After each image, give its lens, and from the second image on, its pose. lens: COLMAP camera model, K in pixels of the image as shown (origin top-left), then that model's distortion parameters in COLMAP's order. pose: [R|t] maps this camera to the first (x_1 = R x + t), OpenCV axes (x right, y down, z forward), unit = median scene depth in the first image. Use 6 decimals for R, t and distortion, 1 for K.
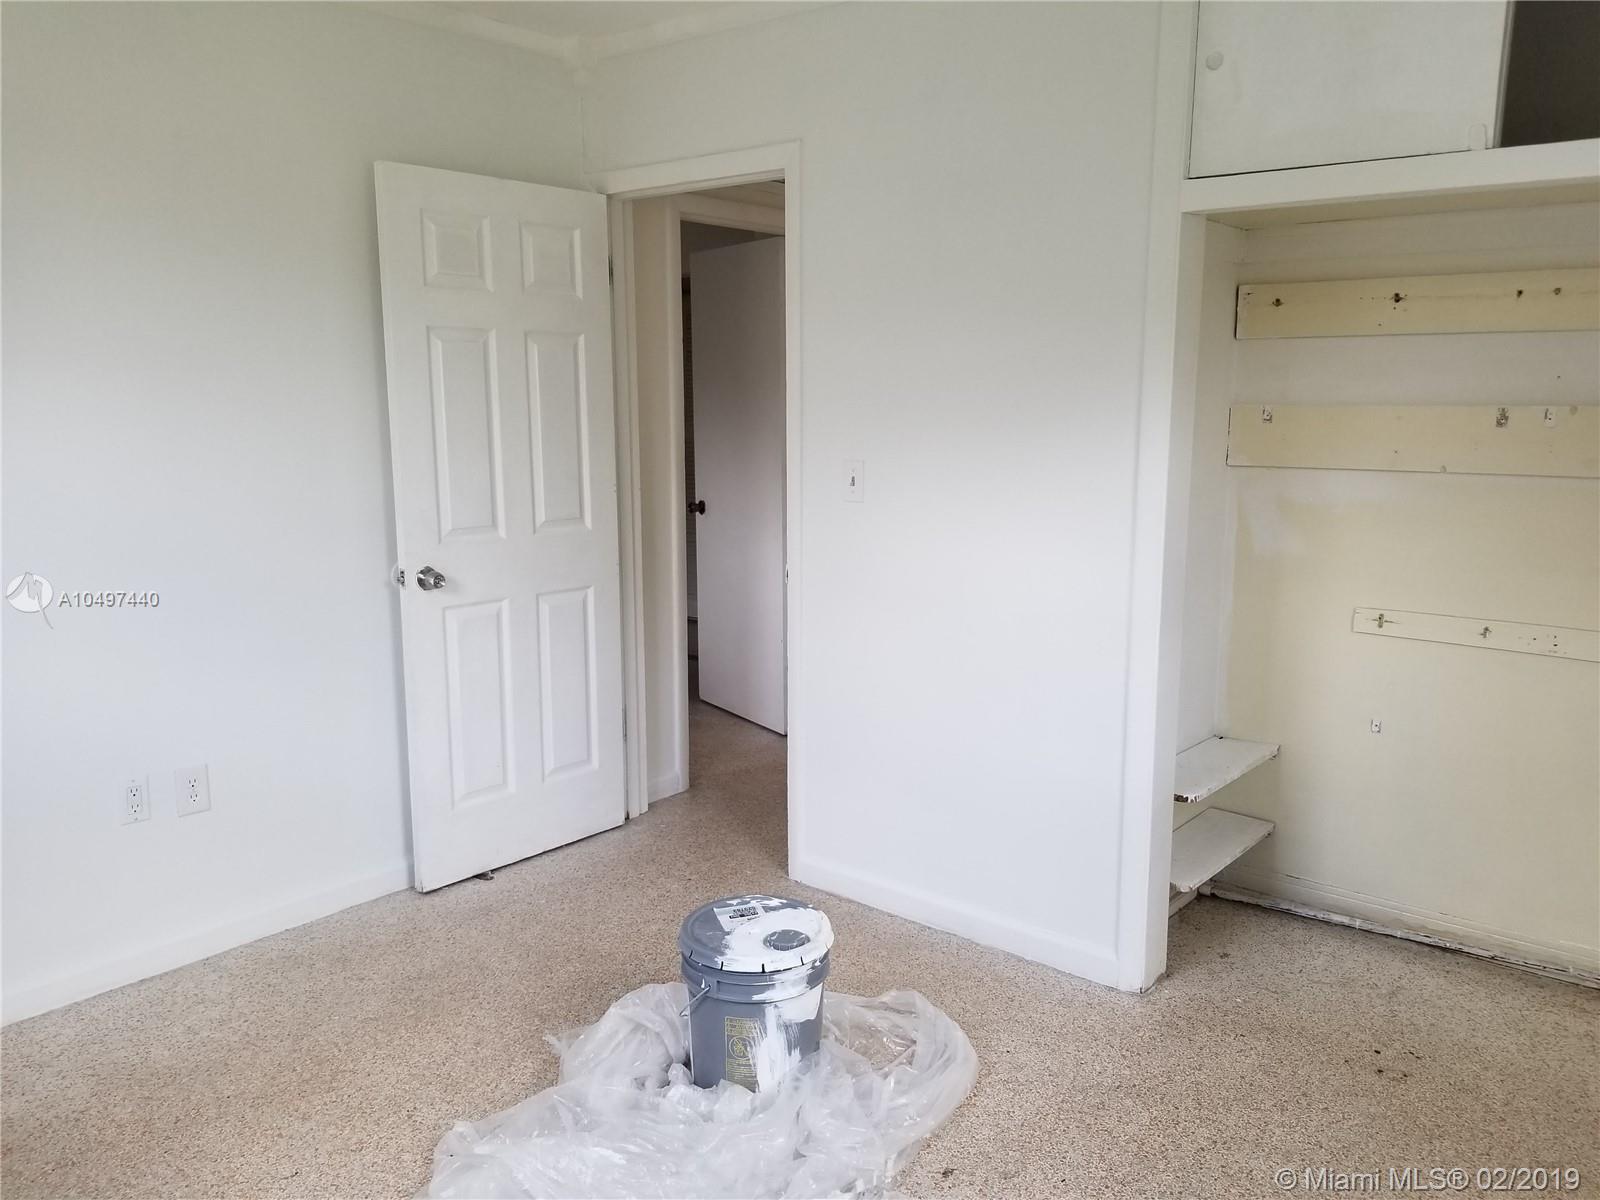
lens RADIAL K [[1240.5, 0, 810.6], [0, 1240.5, 612.8], [0, 0, 1]] dist [0.009414, -0.003212]
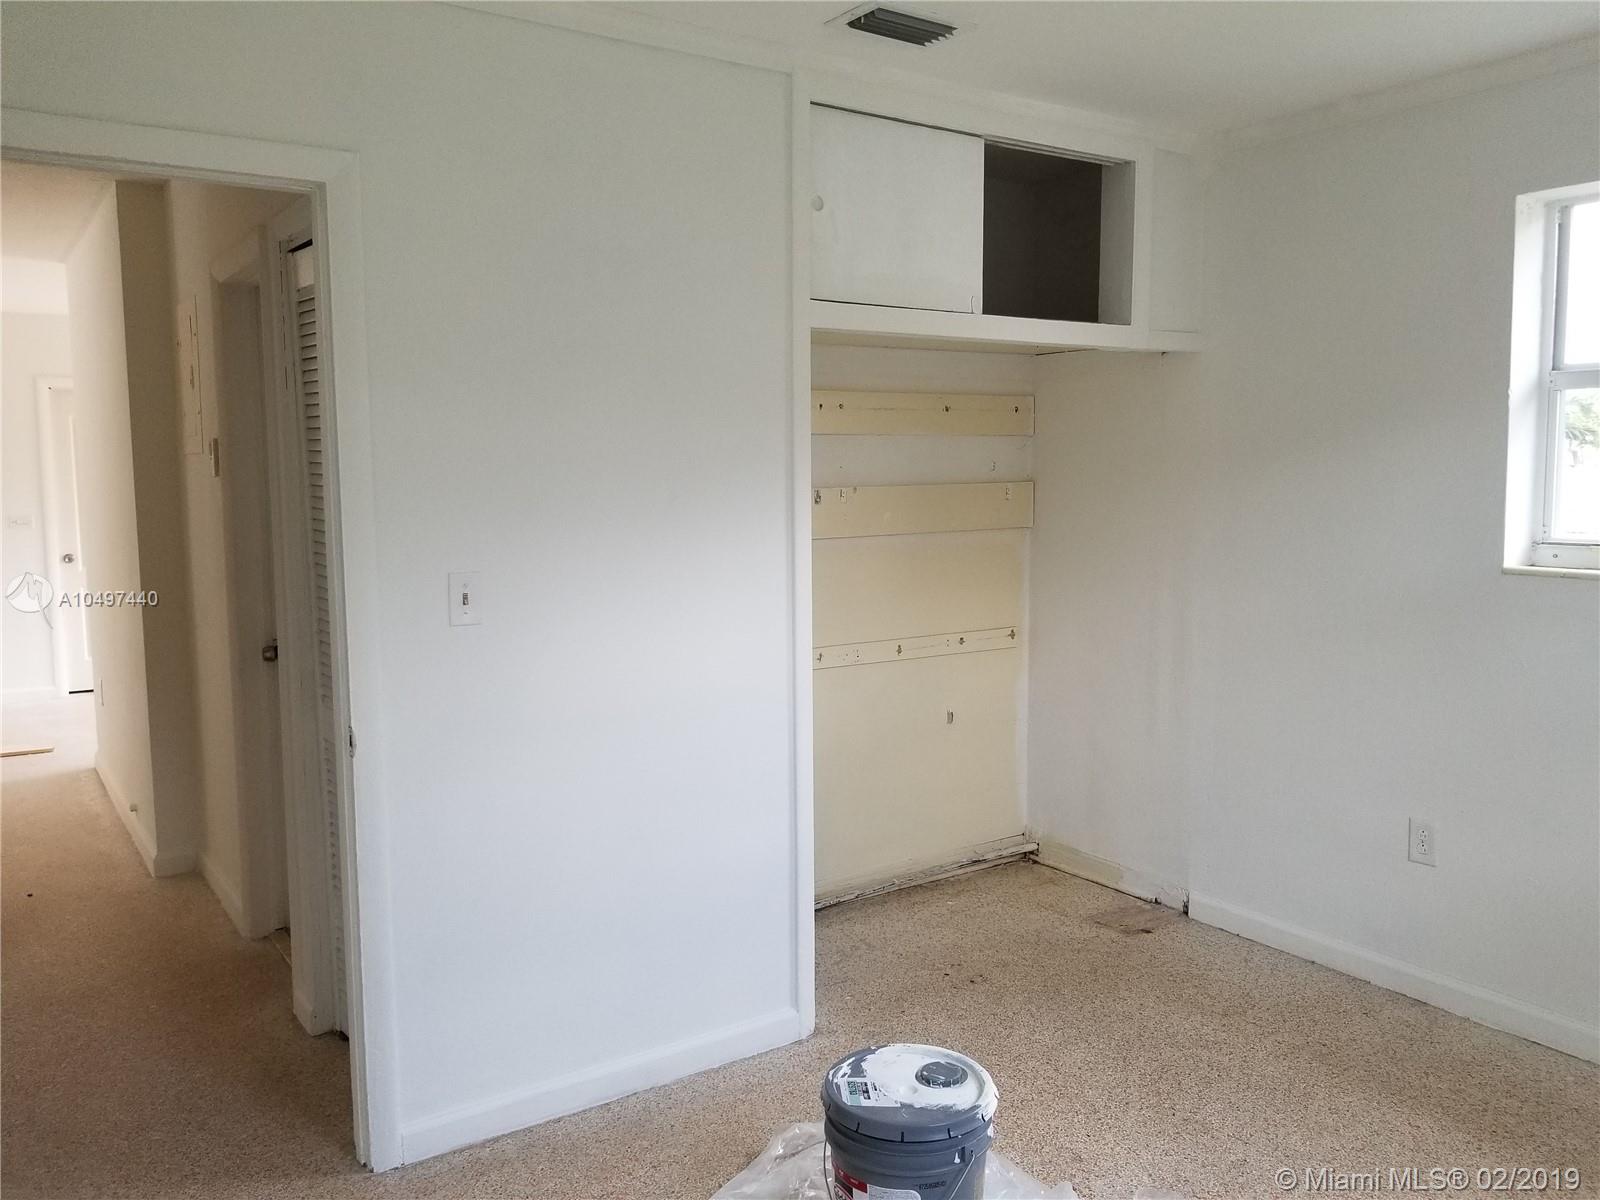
lens RADIAL K [[1240.5, 0, 807.3], [0, 1240.5, 582.9], [0, 0, 1]] dist [0.009414, -0.003212]
pose [[0.277215, -0.090984, 0.956490, -0.757079], [0.184262, 0.982062, 0.040013, -0.124440], [-0.942974, 0.165153, 0.289007, 0.656423]]
